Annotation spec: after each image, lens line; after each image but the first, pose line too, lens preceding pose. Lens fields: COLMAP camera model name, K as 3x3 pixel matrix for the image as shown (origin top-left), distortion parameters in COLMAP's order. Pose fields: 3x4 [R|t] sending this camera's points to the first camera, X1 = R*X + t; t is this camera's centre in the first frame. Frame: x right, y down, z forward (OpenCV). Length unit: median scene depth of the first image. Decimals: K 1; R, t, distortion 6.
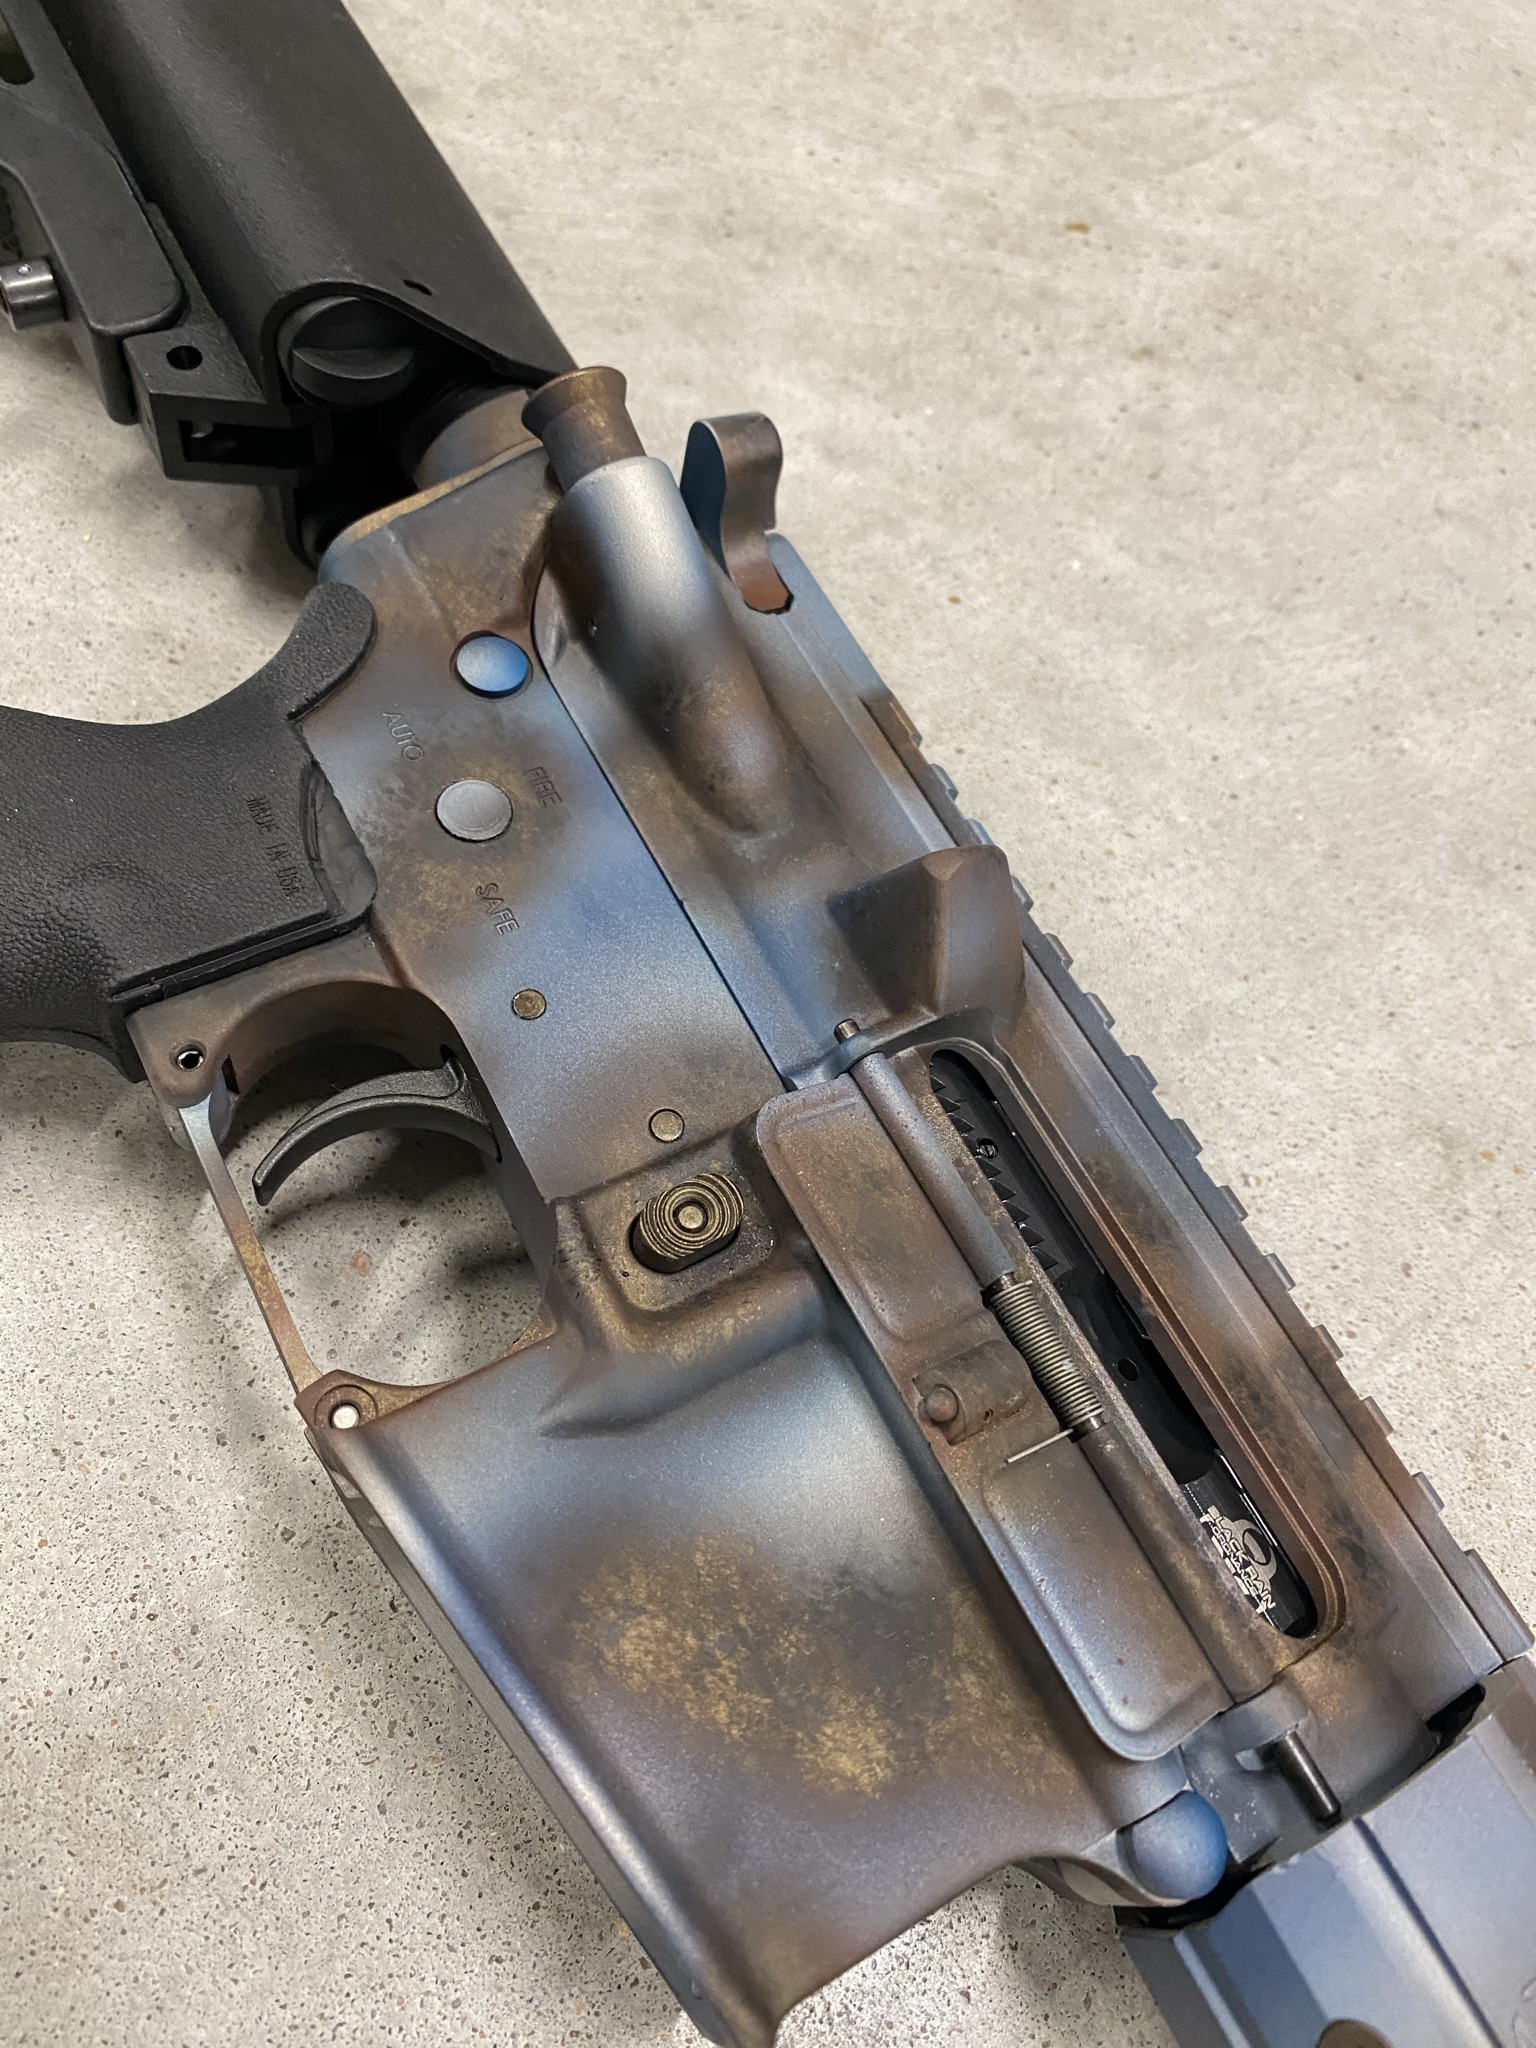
lens RADIAL K [[1549.2, 0, 804.0], [0, 1549.2, 1025.5], [0, 0, 1]] dist [-0.041523, 0.057327]
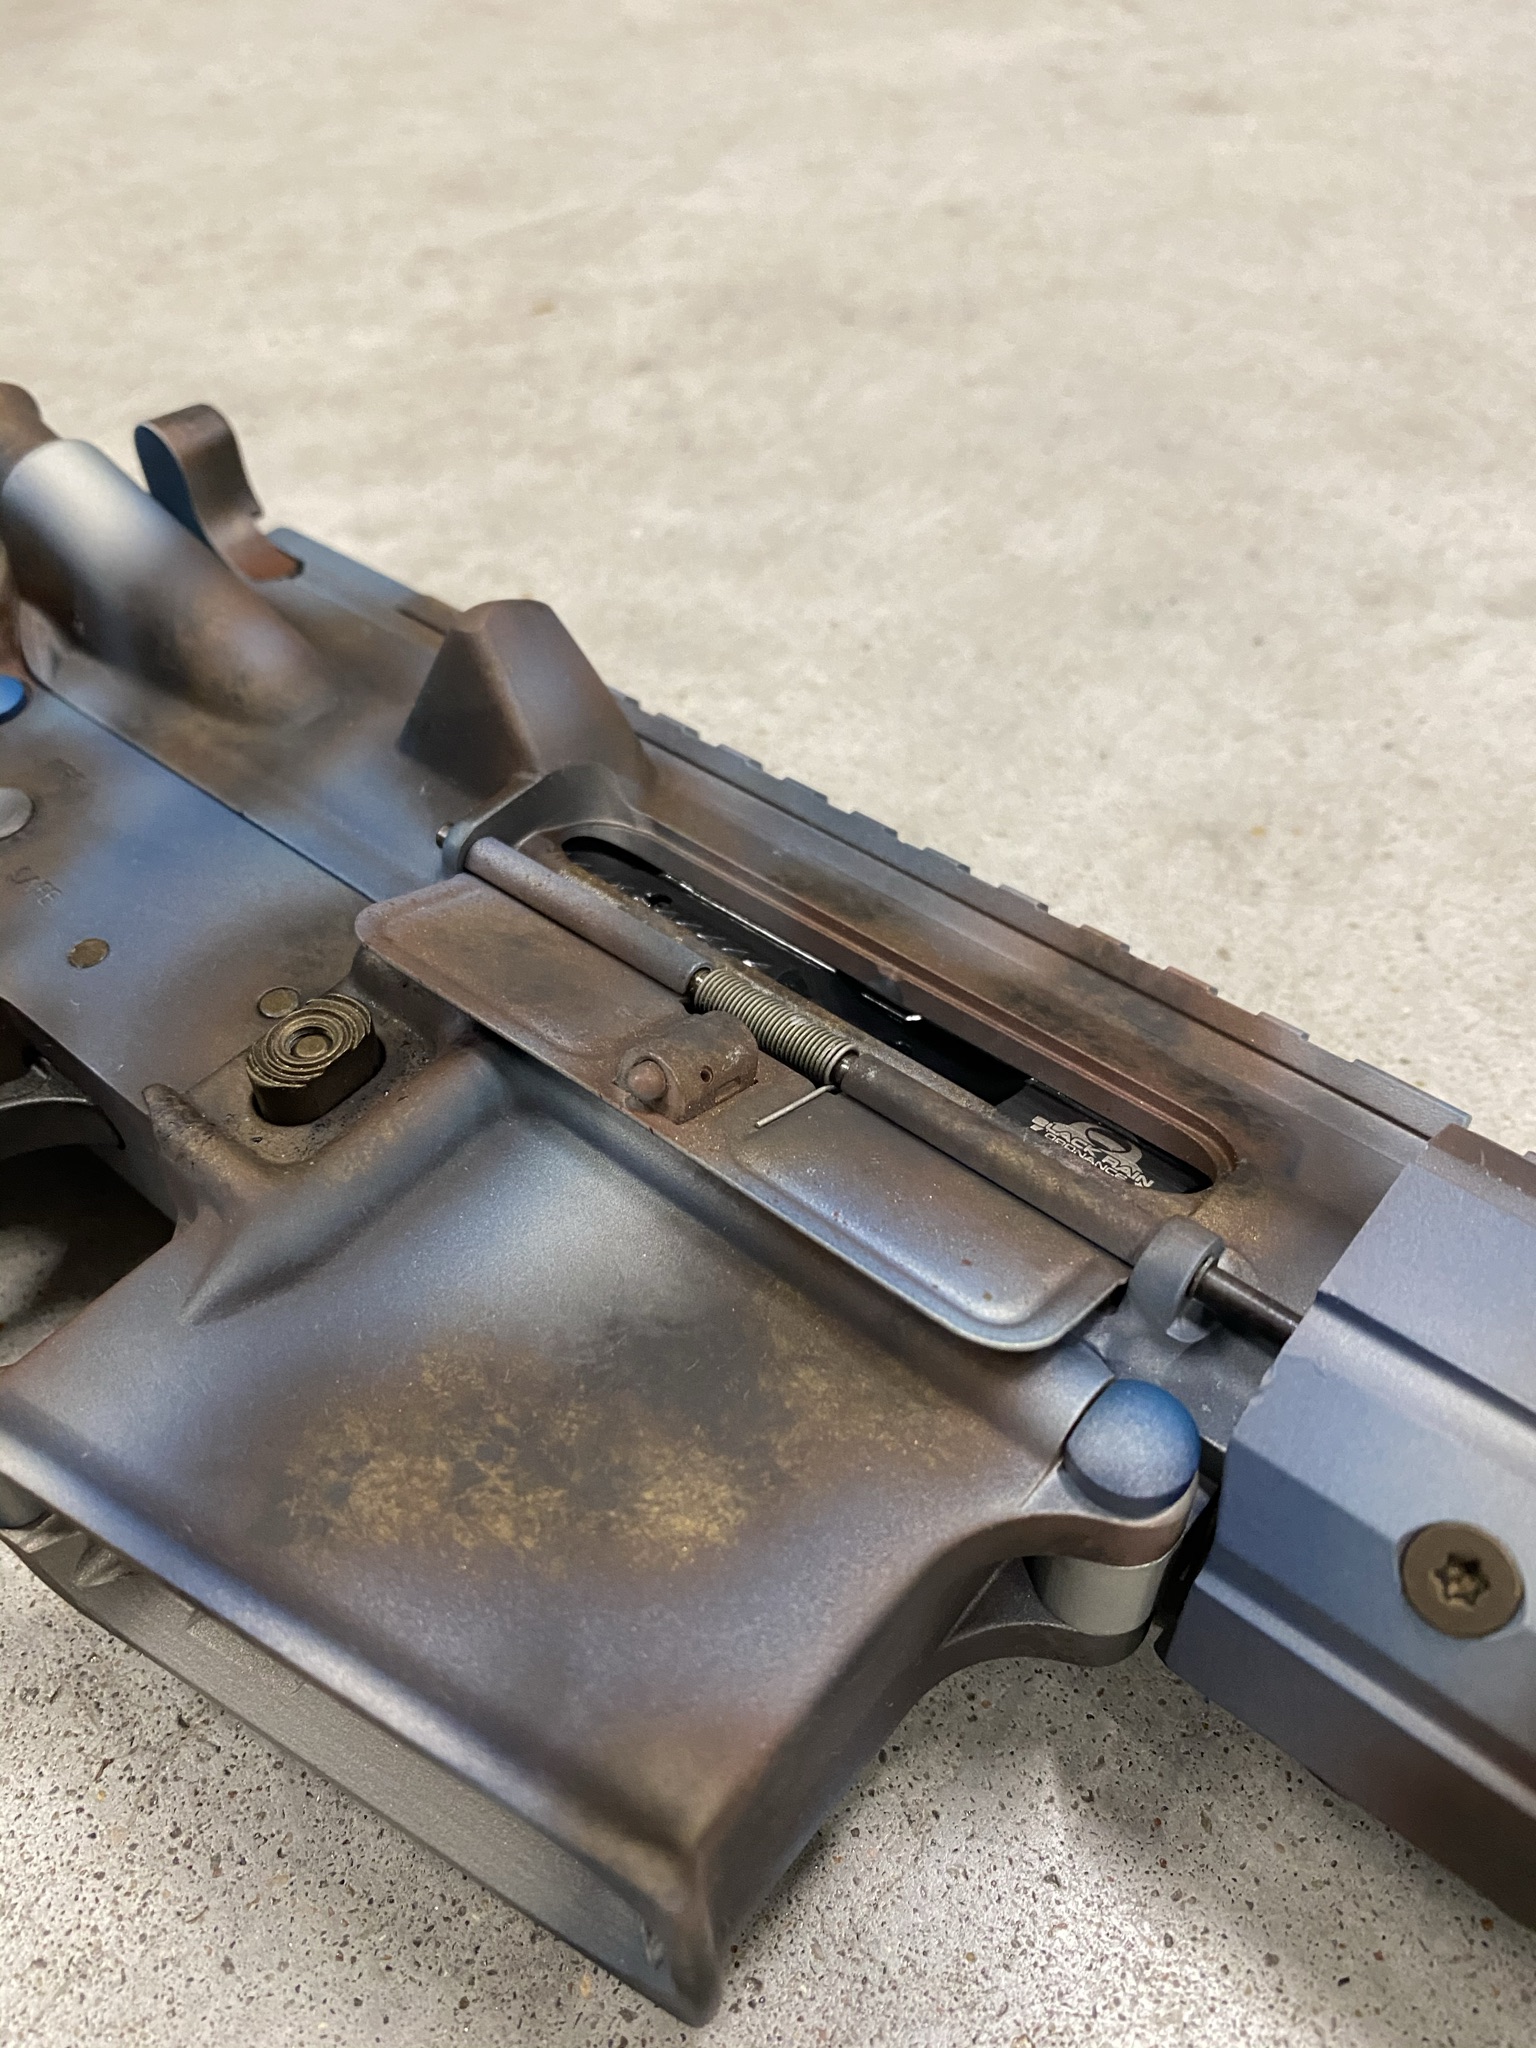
lens RADIAL K [[1560.4, 0, 768.0], [0, 1560.4, 1024.0], [0, 0, 1]] dist [-0.002917, -0.008806]
pose [[0.914931, -0.395553, 0.080243, 0.076148], [0.403511, 0.892043, -0.203562, 0.330347], [0.008939, 0.218624, 0.975768, 0.156941]]
